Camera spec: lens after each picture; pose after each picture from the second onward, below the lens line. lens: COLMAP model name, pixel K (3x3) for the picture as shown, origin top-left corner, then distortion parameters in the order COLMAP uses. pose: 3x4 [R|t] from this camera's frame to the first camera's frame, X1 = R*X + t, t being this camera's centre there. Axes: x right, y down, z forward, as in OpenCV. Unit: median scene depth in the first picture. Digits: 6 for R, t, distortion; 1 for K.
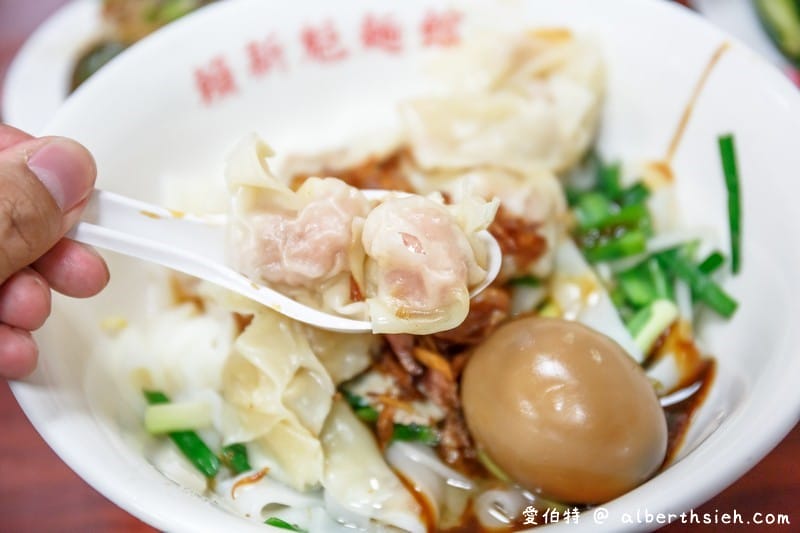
lens RADIAL K [[1584.3, 0, 400.6], [0, 1584.3, 266.6], [0, 0, 1]] dist [0.020872, 0.000000]
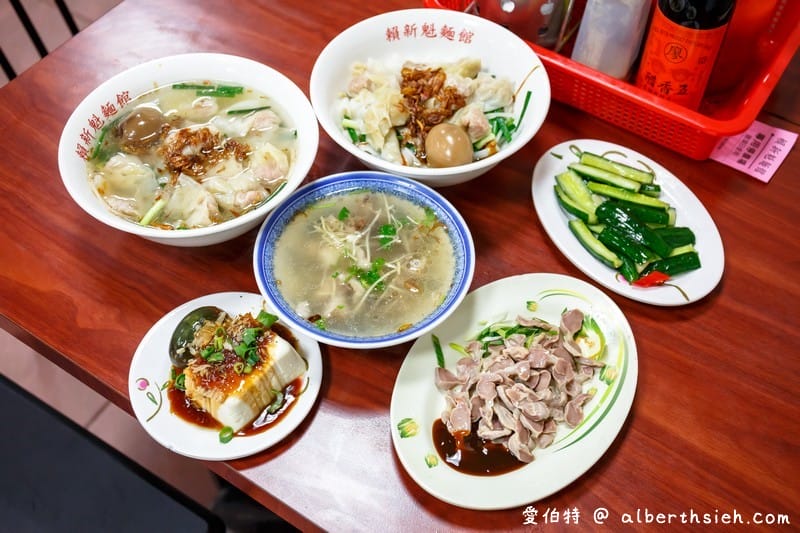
lens RADIAL K [[965.6, 0, 399.0], [0, 965.6, 266.7], [0, 0, 1]] dist [0.005451, 0.000000]
pose [[0.945608, 0.310286, -0.097711, 0.281710], [-0.294155, 0.943837, 0.150481, 0.040634], [0.138915, -0.113554, 0.983772, -1.194416]]
